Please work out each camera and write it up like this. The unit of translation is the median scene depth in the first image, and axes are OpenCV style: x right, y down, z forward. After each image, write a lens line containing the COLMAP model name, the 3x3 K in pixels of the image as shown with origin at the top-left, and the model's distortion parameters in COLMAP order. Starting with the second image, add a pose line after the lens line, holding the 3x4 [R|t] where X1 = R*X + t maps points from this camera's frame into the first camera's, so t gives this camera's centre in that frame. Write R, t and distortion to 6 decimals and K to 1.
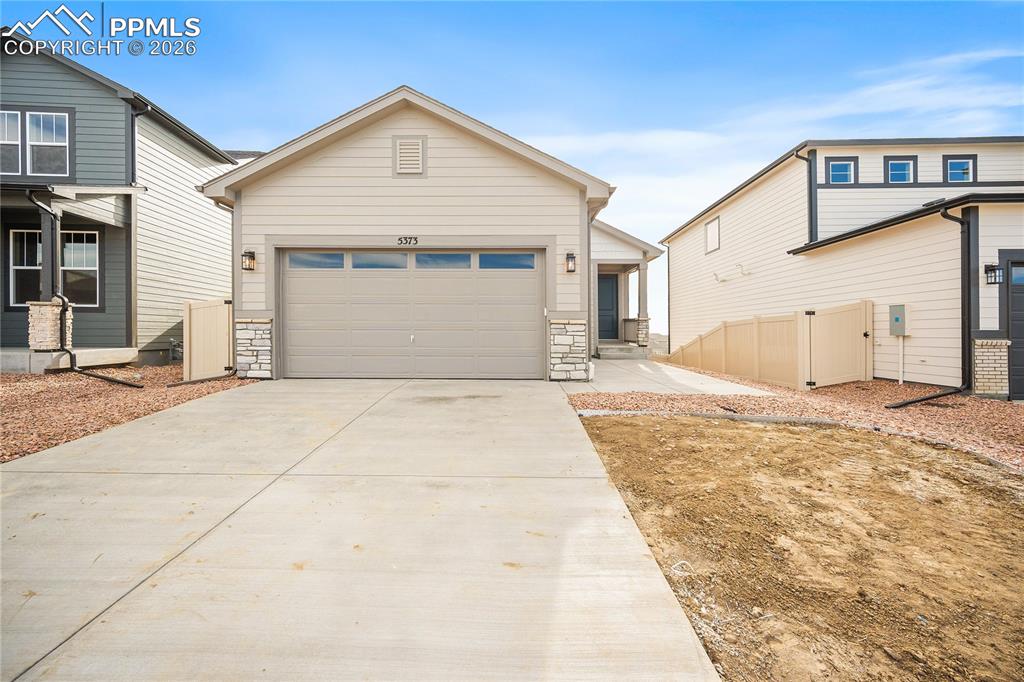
lens RADIAL K [[404.0, 0, 494.1], [0, 404.0, 341.0], [0, 0, 1]] dist [-0.001830, -0.000117]
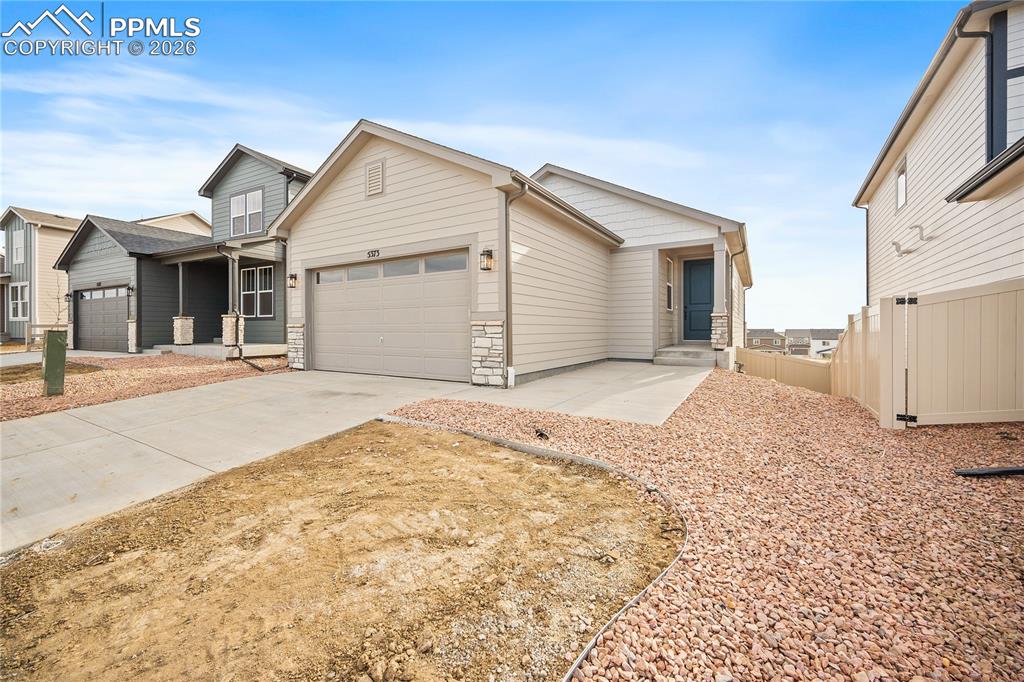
lens RADIAL K [[406.4, 0, 514.4], [0, 406.4, 338.6], [0, 0, 1]] dist [-0.000988, -0.000055]
pose [[0.859266, 0.005255, -0.511502, 0.702137], [-0.004857, 0.999986, 0.002115, -0.013709], [0.511506, 0.000667, 0.859280, 0.216040]]
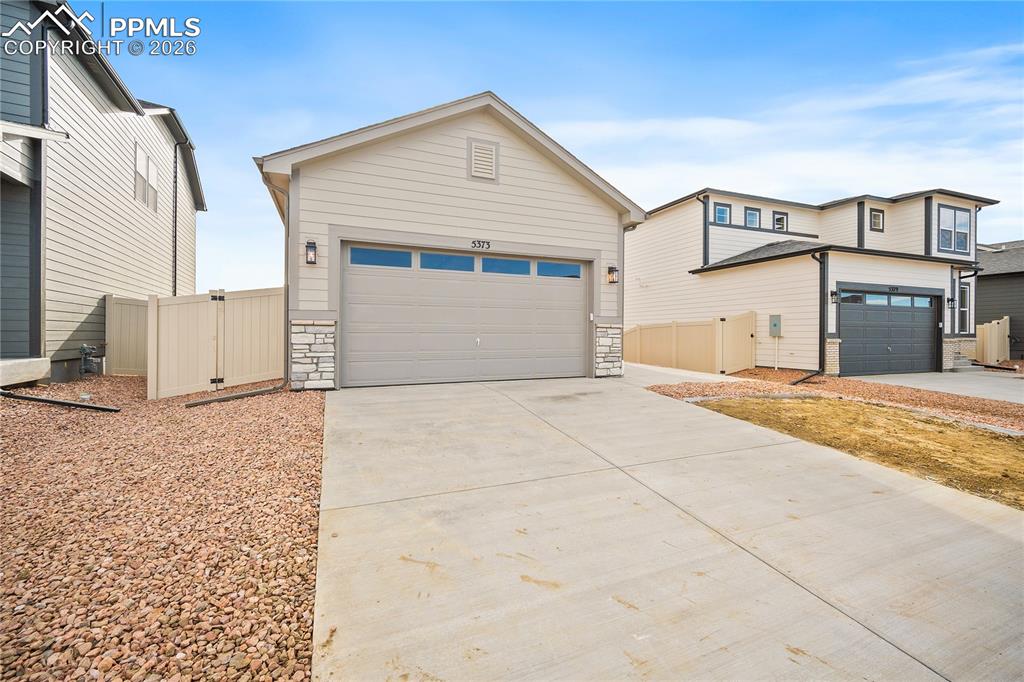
lens RADIAL K [[422.7, 0, 459.1], [0, 422.7, 343.3], [0, 0, 1]] dist [-0.000424, -0.000016]
pose [[0.922137, -0.011065, 0.386706, -0.660986], [0.008687, 0.999931, 0.007896, -0.010900], [-0.386767, -0.003922, 0.922169, 0.048421]]
